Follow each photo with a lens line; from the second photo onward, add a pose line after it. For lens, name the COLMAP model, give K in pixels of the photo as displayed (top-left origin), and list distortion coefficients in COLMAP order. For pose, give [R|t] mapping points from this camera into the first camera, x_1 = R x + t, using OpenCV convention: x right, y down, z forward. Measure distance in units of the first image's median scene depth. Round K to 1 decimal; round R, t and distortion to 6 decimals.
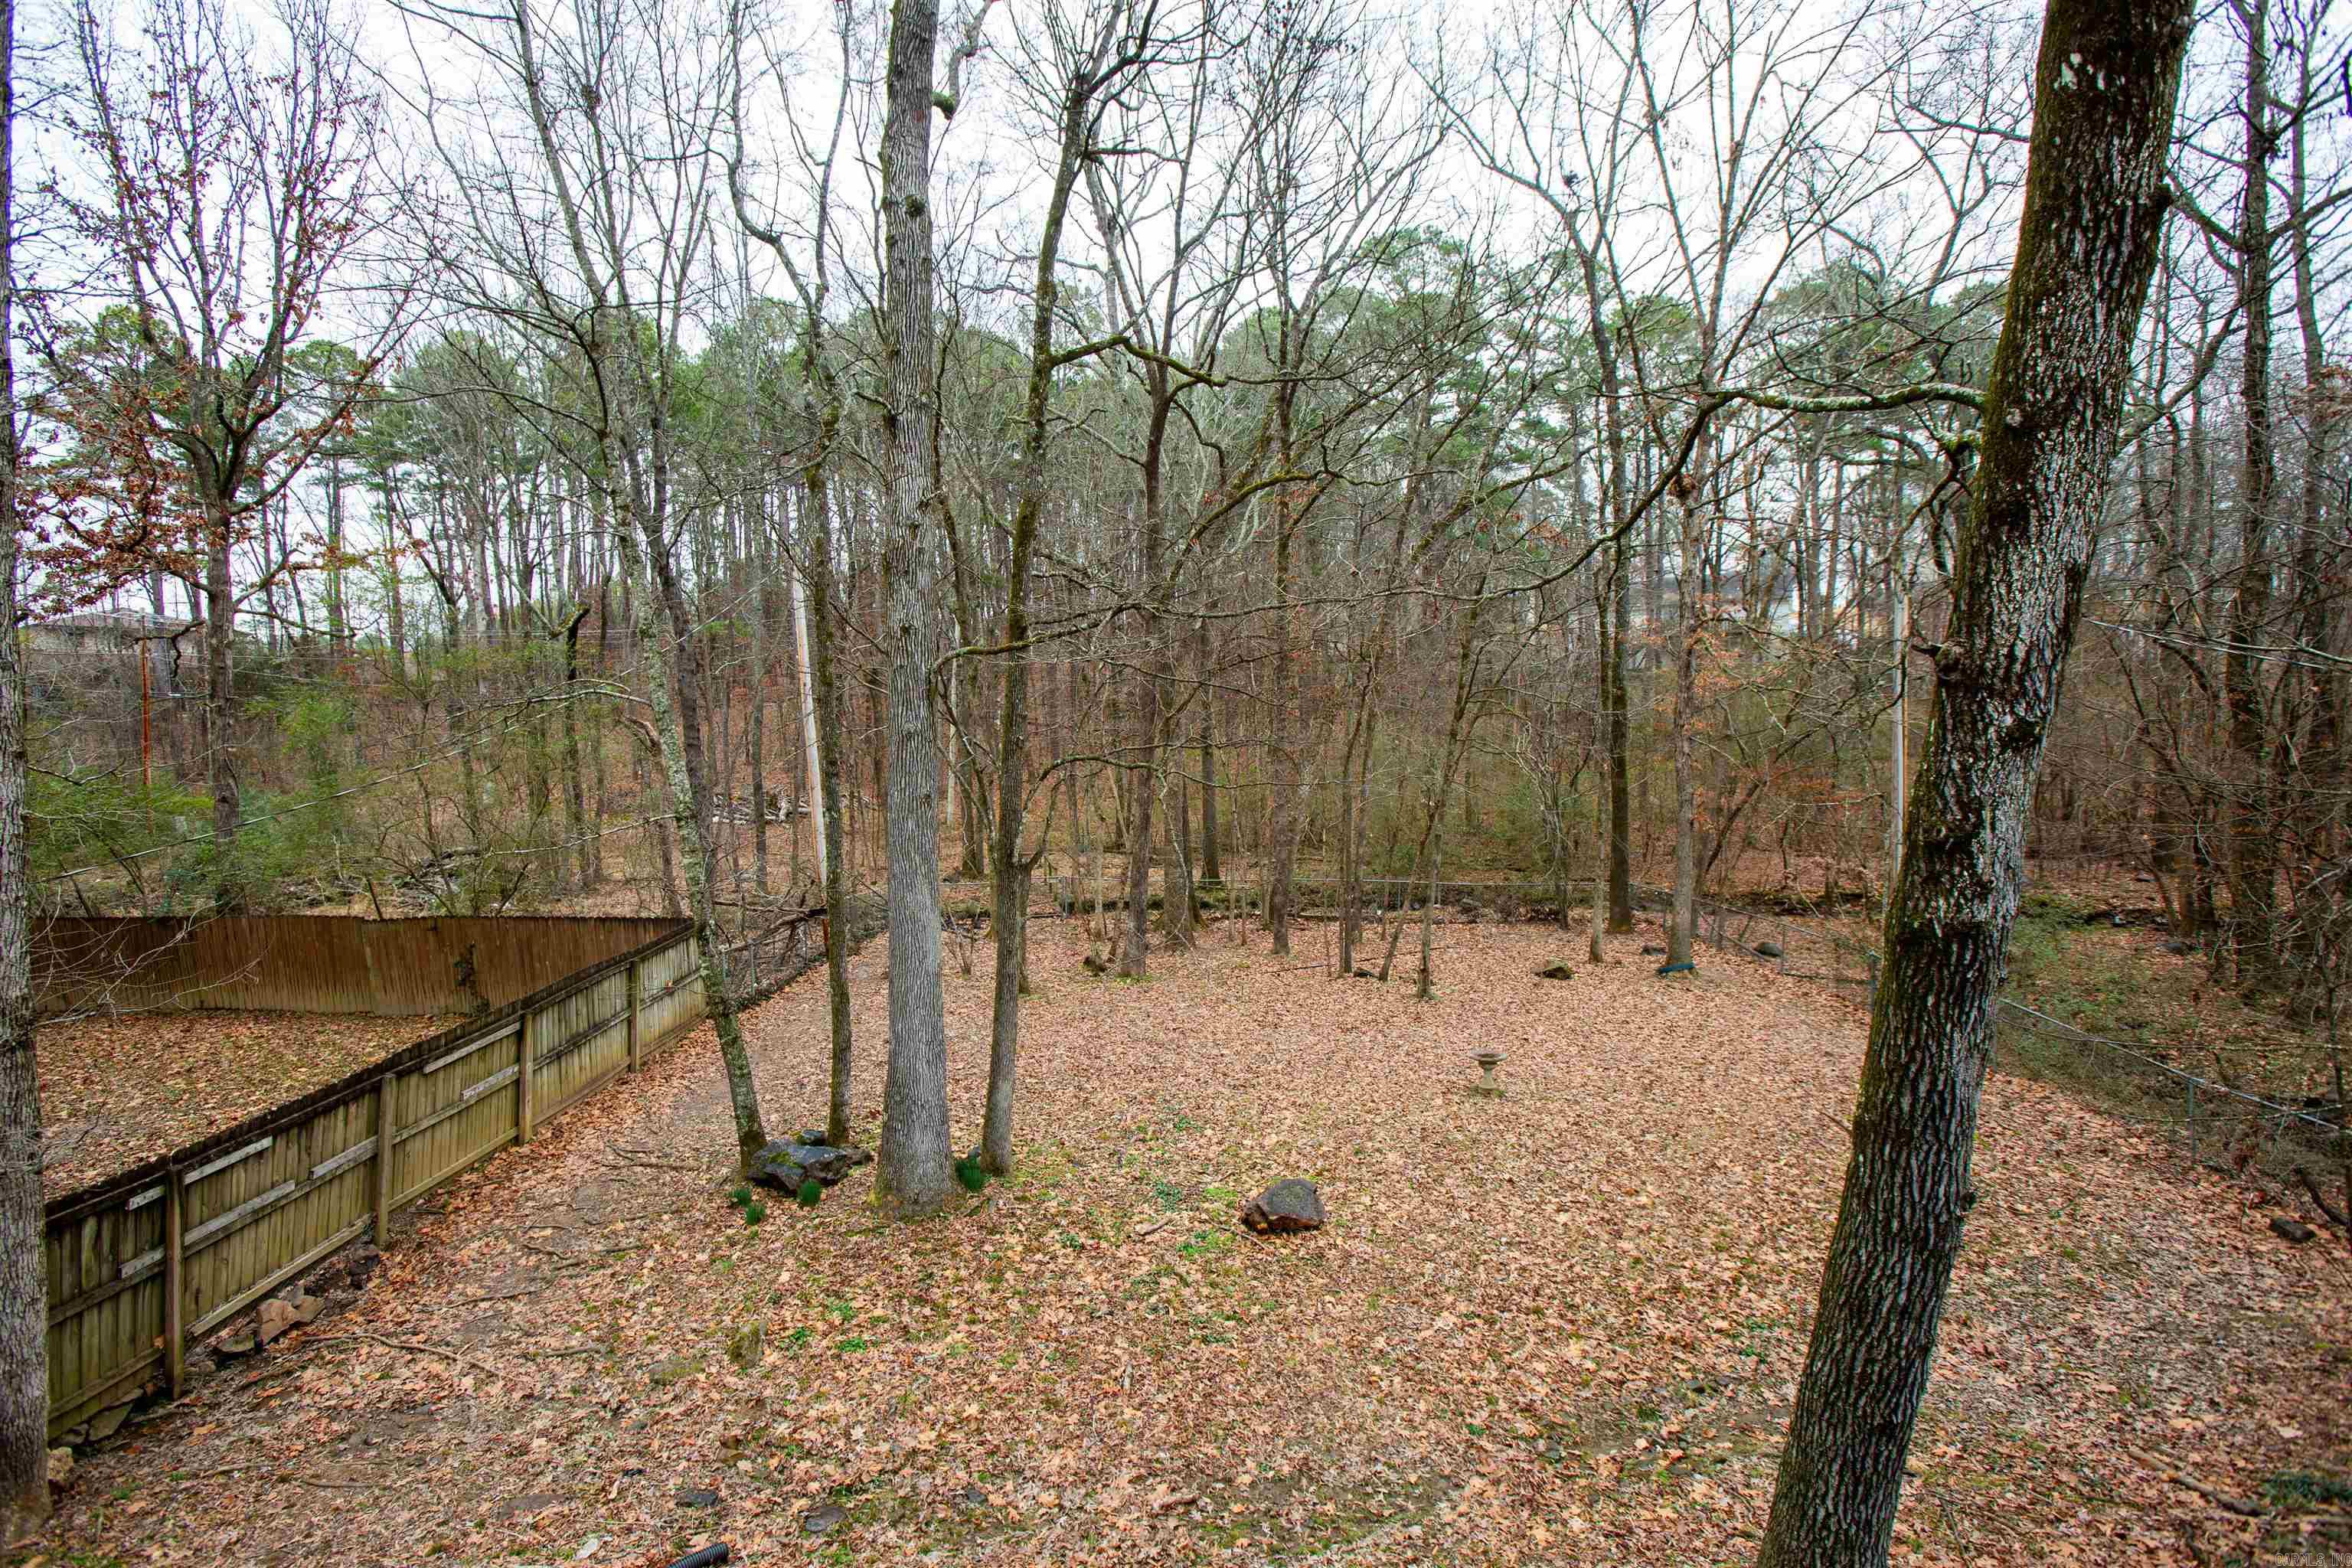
lens RADIAL K [[1132.4, 0, 1137.5], [0, 1132.4, 775.7], [0, 0, 1]] dist [-0.074515, 0.036178]
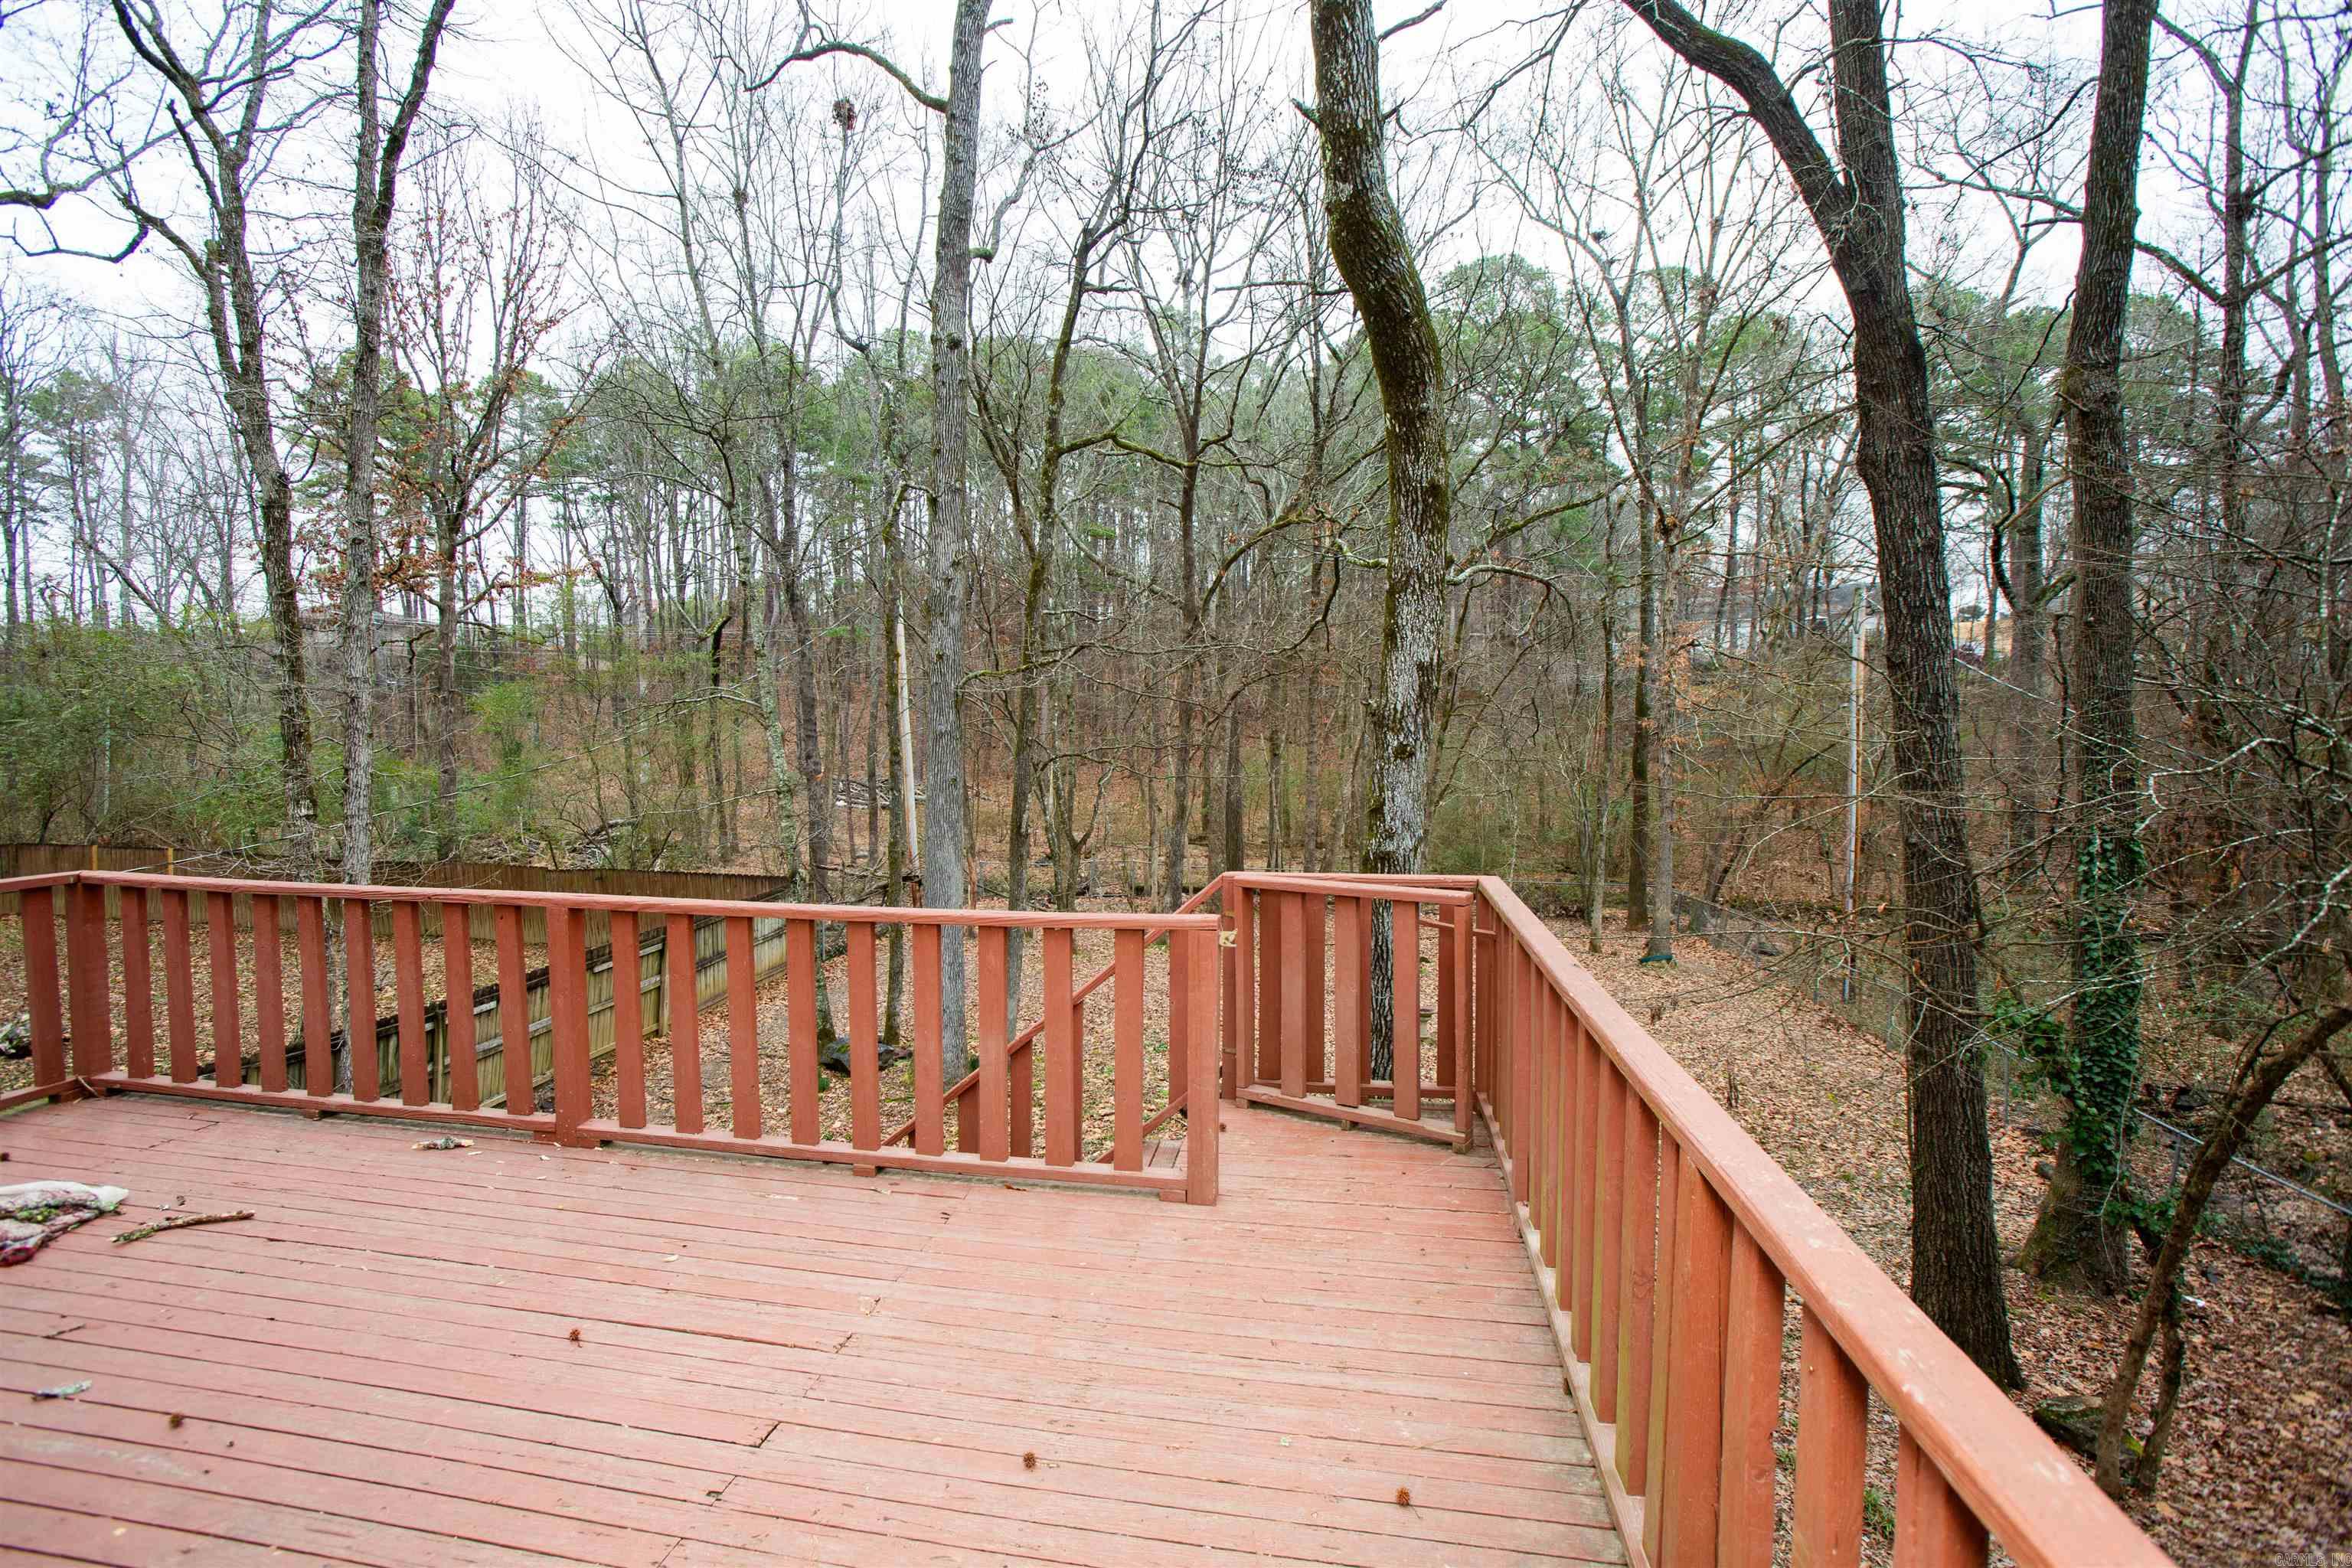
lens RADIAL K [[1132.4, 0, 1137.5], [0, 1132.4, 775.7], [0, 0, 1]] dist [-0.074515, 0.036178]
pose [[0.993039, 0.026459, -0.114776, 0.097829], [-0.026343, 0.999650, 0.002524, 0.001999], [0.114803, 0.000517, 0.993388, -0.165331]]
